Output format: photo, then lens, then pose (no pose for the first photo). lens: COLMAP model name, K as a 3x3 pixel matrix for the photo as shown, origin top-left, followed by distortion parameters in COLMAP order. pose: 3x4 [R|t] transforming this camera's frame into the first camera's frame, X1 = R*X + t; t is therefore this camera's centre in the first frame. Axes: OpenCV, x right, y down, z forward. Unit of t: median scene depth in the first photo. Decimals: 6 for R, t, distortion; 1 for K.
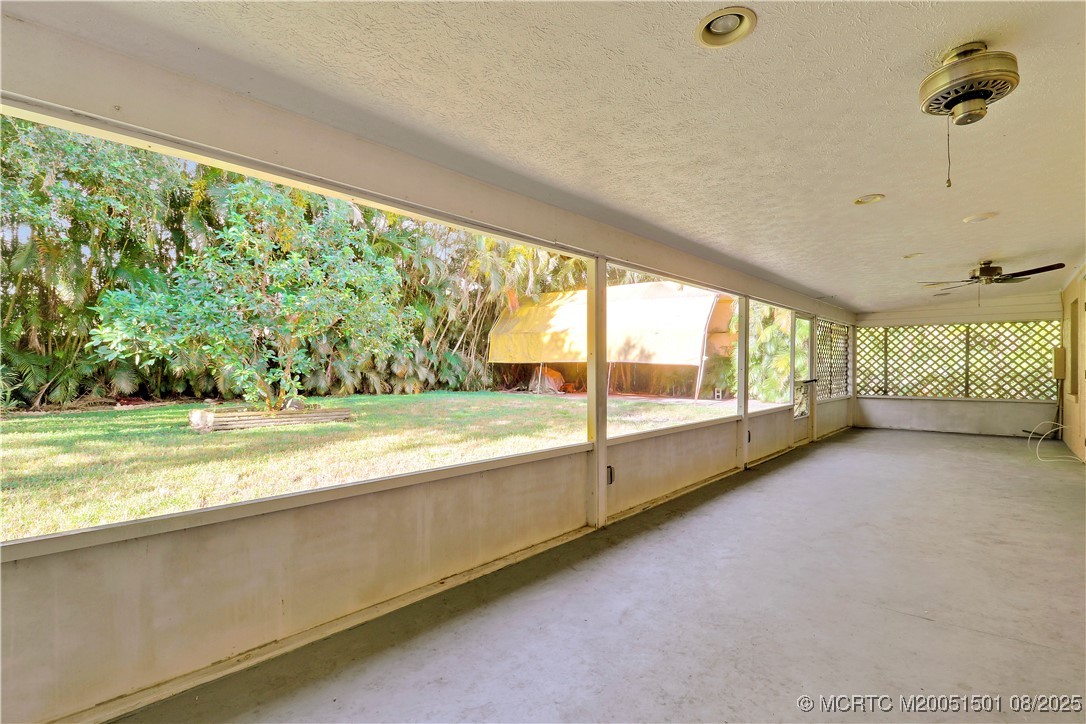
lens RADIAL K [[582.9, 0, 543.0], [0, 582.9, 362.0], [0, 0, 1]] dist [-0.000986, -0.000233]
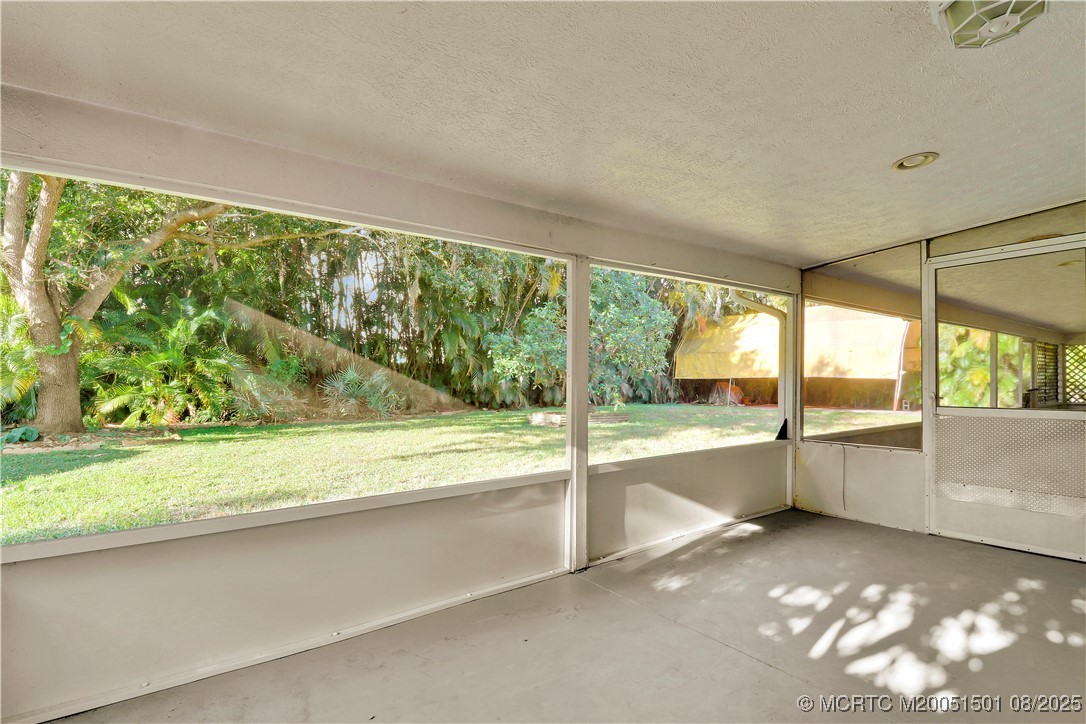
lens RADIAL K [[551.9, 0, 545.8], [0, 551.9, 373.6], [0, 0, 1]] dist [-0.000320, -0.016380]
pose [[0.970599, -0.012301, -0.240388, -0.107406], [0.010059, 0.999894, -0.010549, -0.000251], [0.240492, 0.007821, 0.970620, -0.158844]]
